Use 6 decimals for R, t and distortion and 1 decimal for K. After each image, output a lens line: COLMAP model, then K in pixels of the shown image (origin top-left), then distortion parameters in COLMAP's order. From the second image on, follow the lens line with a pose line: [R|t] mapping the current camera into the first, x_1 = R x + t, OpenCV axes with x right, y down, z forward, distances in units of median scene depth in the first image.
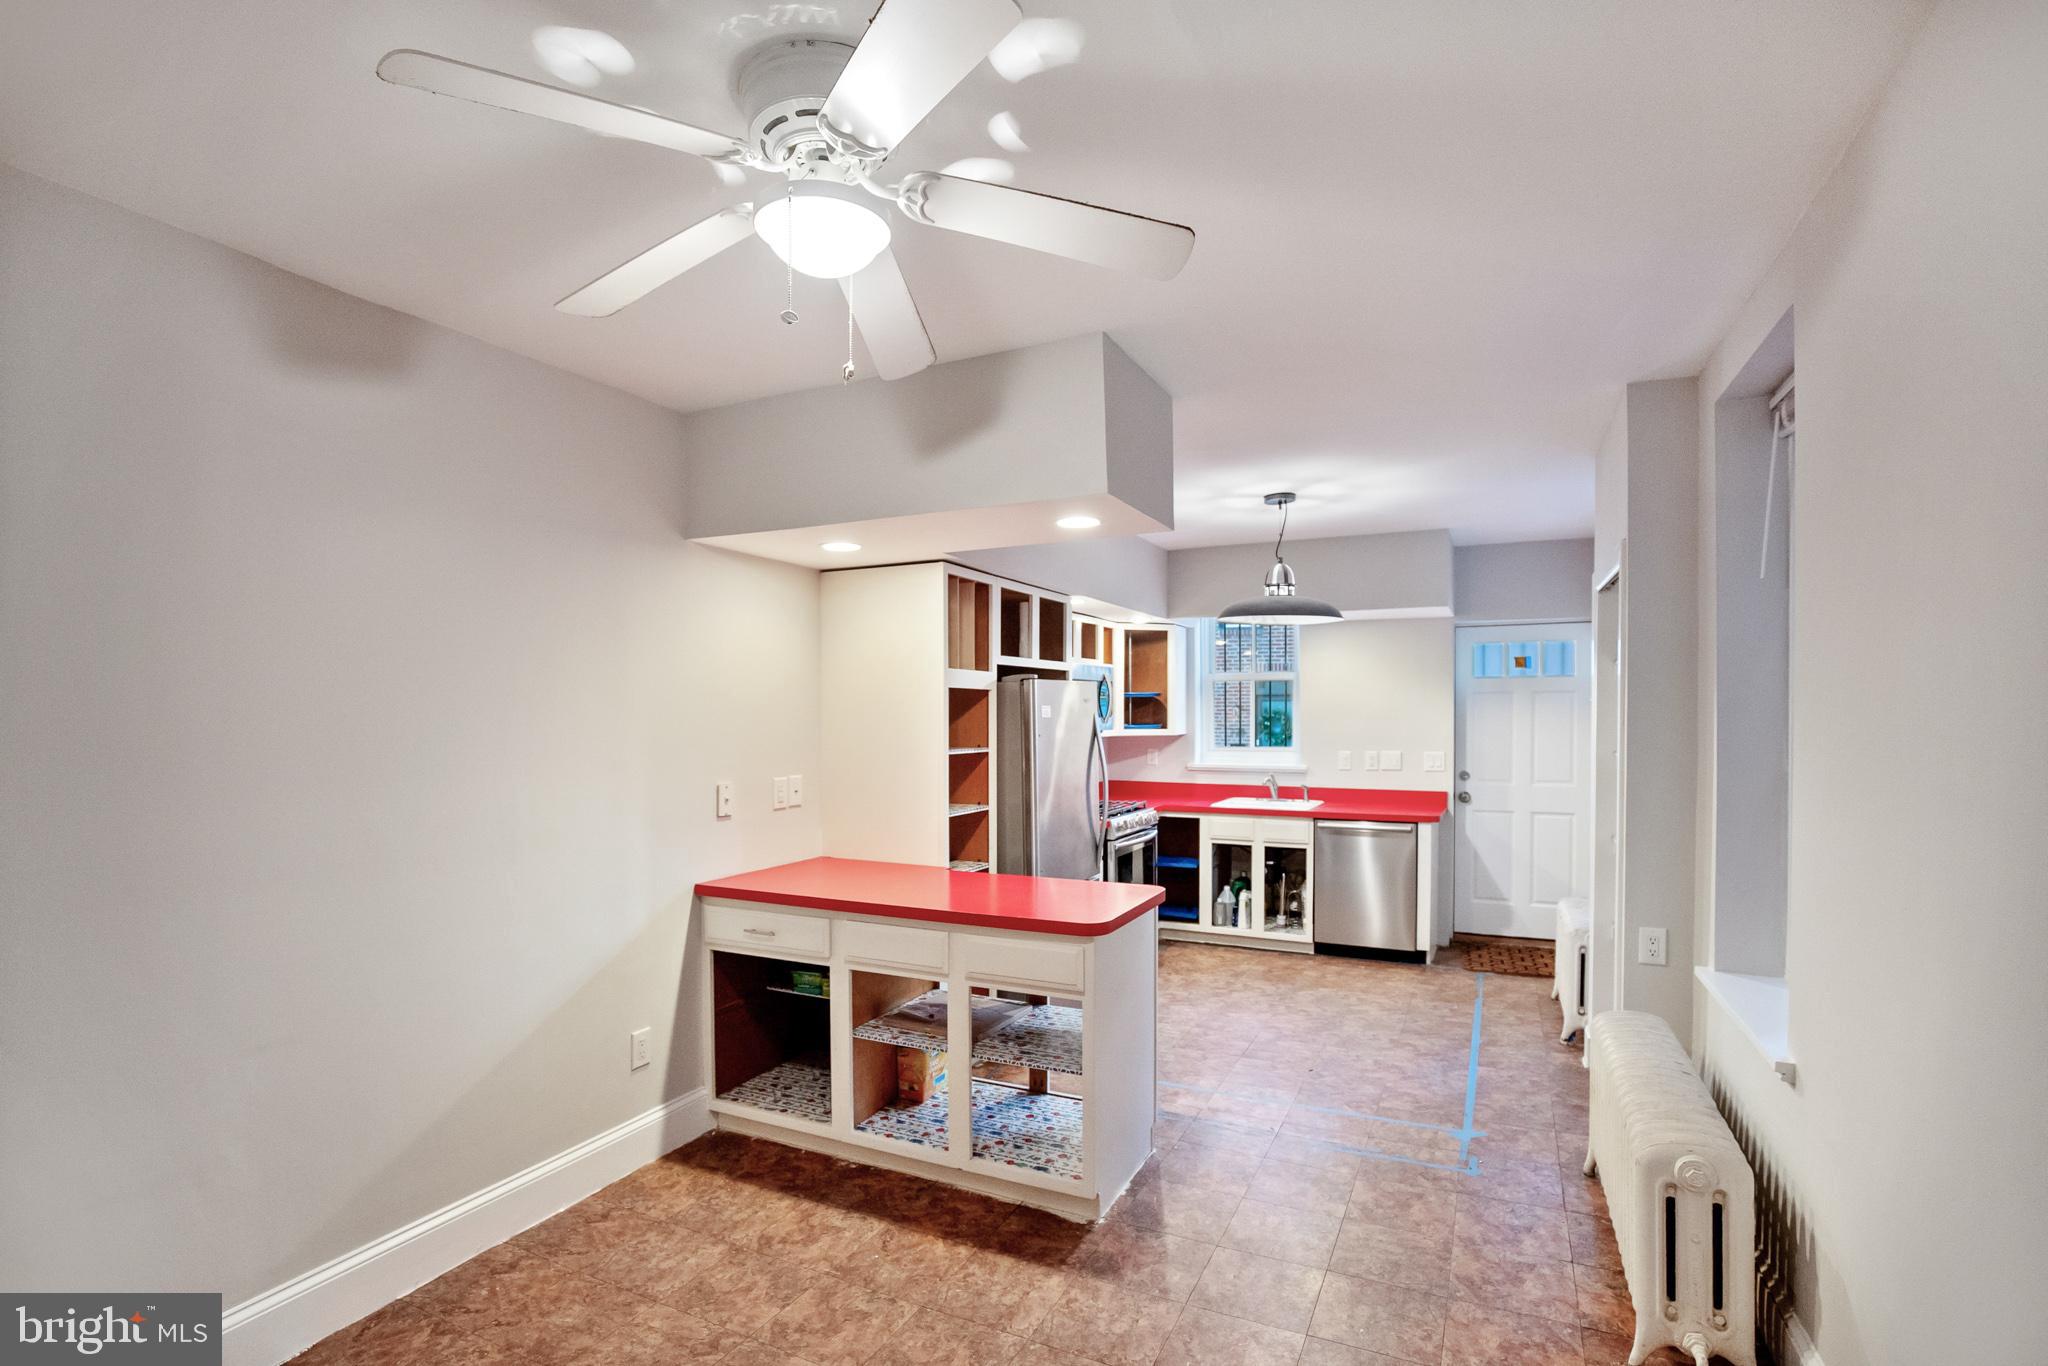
lens RADIAL K [[946.9, 0, 1019.9], [0, 946.9, 702.5], [0, 0, 1]] dist [-0.023273, -0.000086]
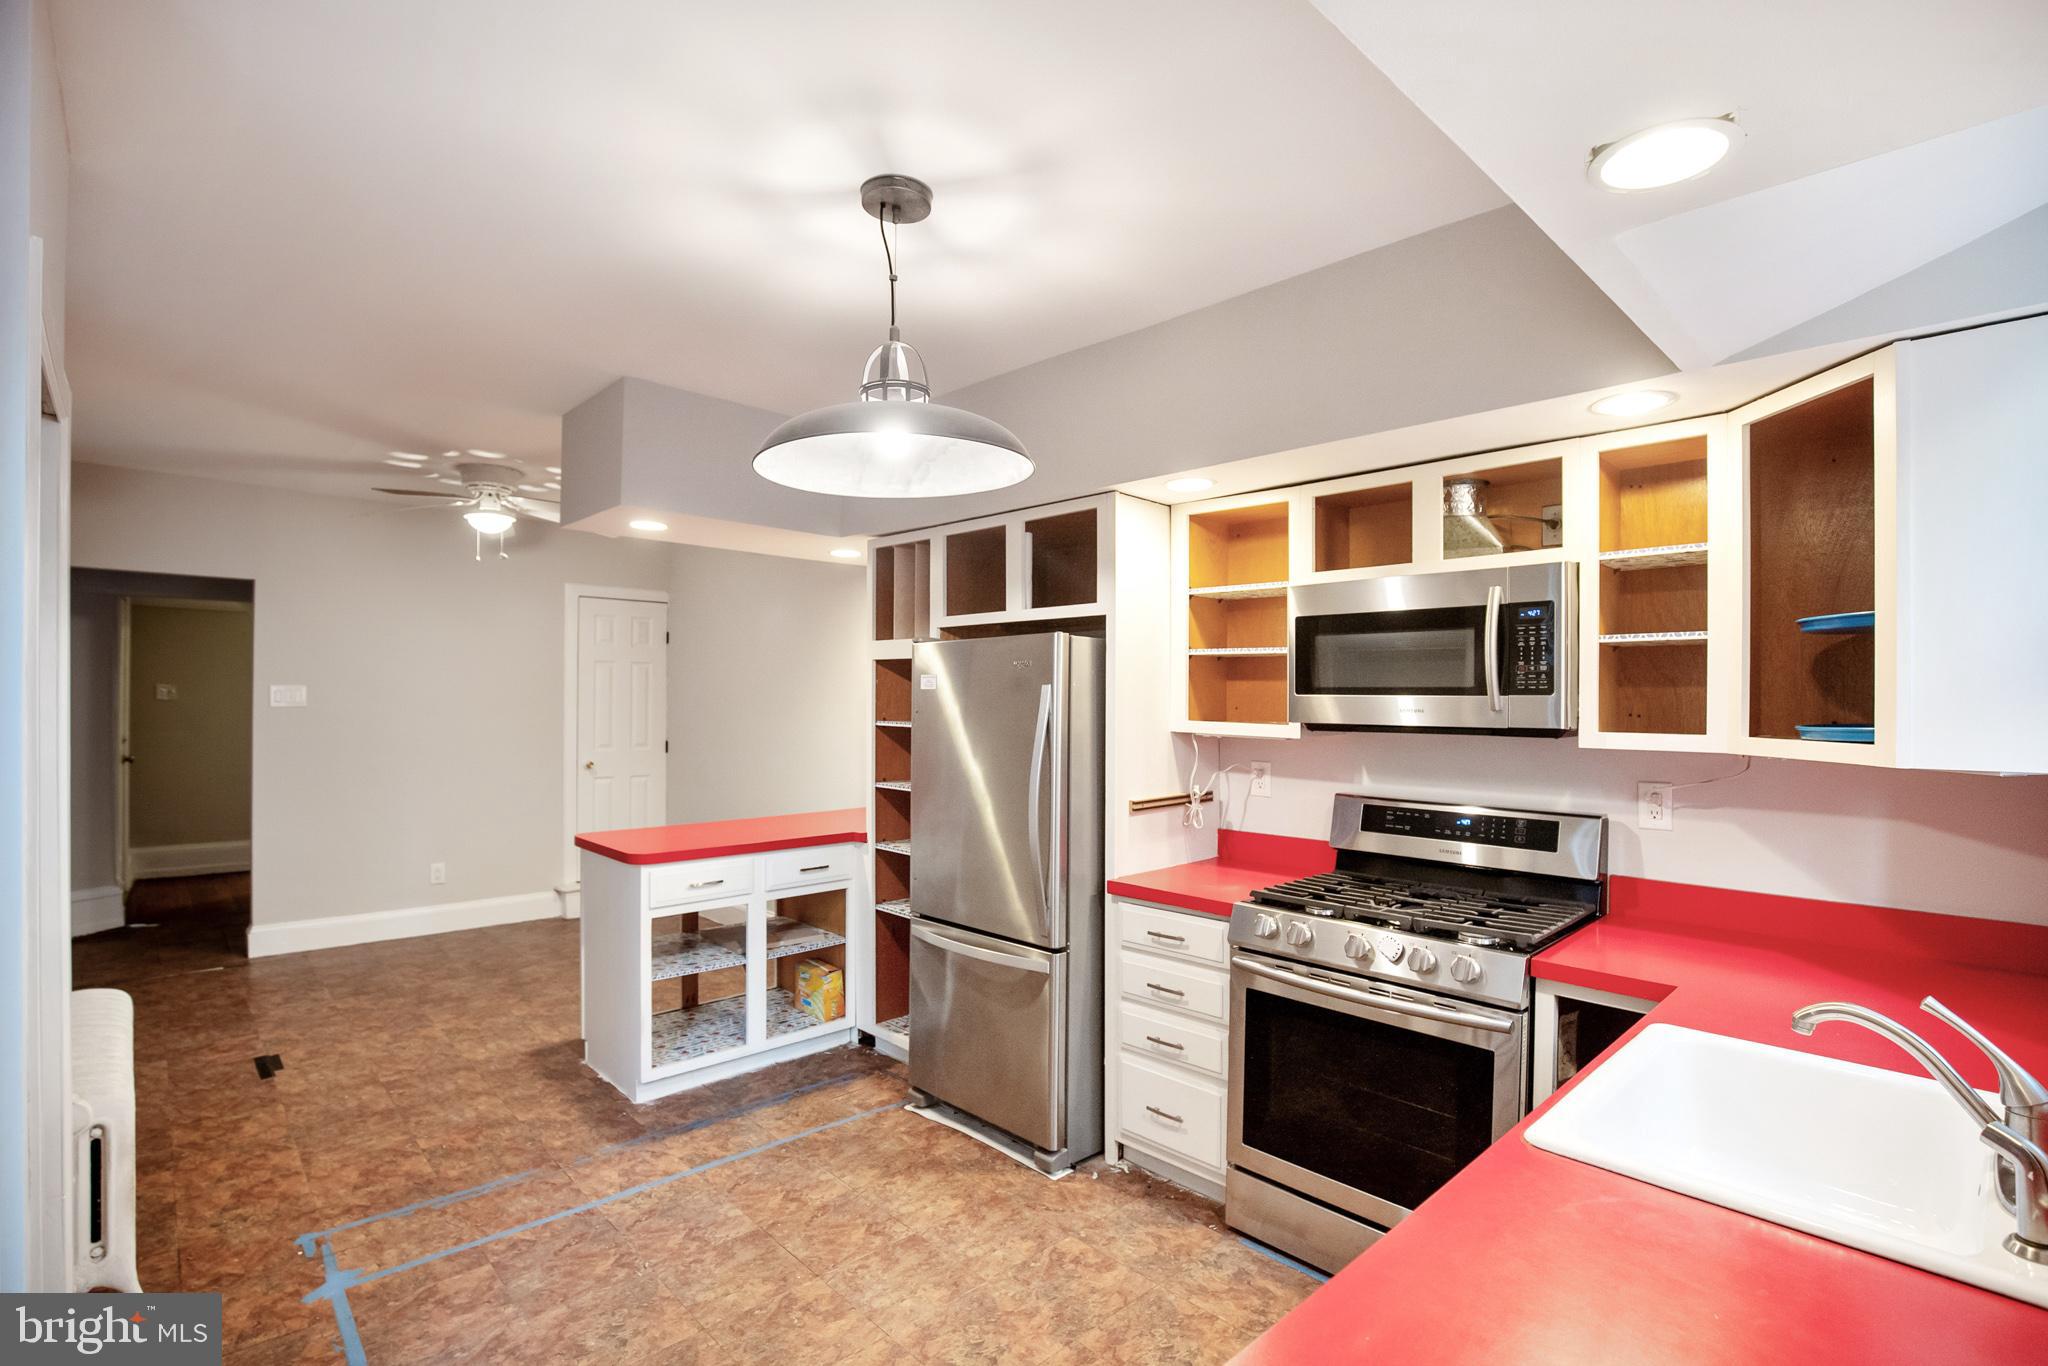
lens RADIAL K [[946.9, 0, 1019.9], [0, 946.9, 702.5], [0, 0, 1]] dist [-0.023273, -0.000086]
pose [[-0.340602, 0.001349, -0.940207, 0.960358], [-0.000124, 0.999999, 0.001479, 0.033307], [0.940208, 0.000620, -0.340601, 1.733237]]
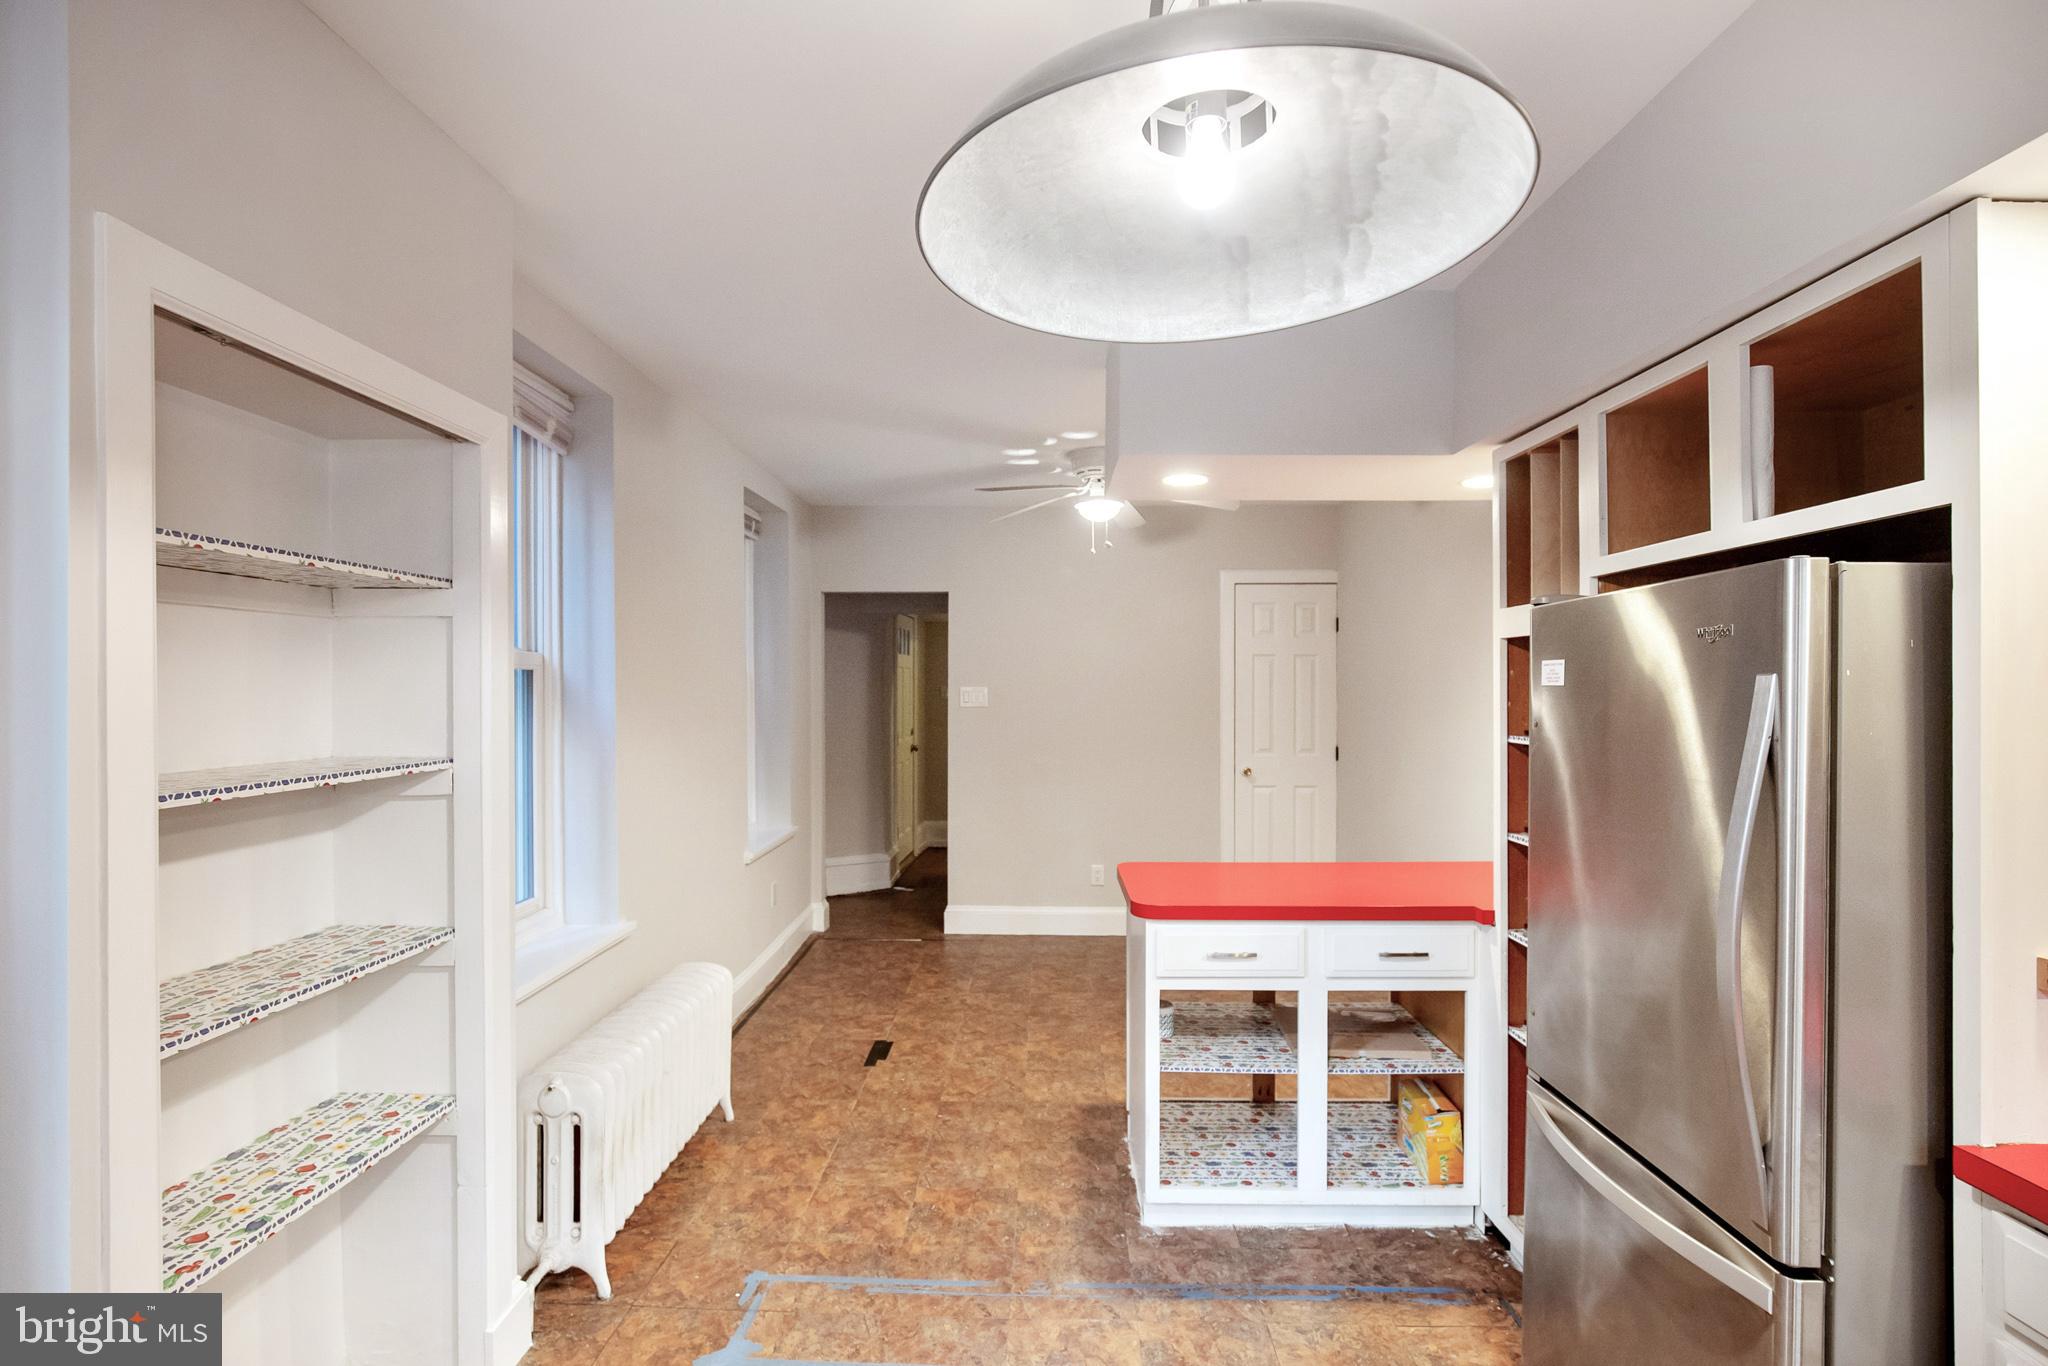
lens RADIAL K [[979.2, 0, 1017.8], [0, 979.2, 693.6], [0, 0, 1]] dist [-0.023150, 0.008259]
pose [[-0.907649, 0.004052, -0.419711, 0.580343], [0.006059, 0.999976, -0.003450, 0.025426], [0.419687, -0.005675, -0.907651, 1.695474]]
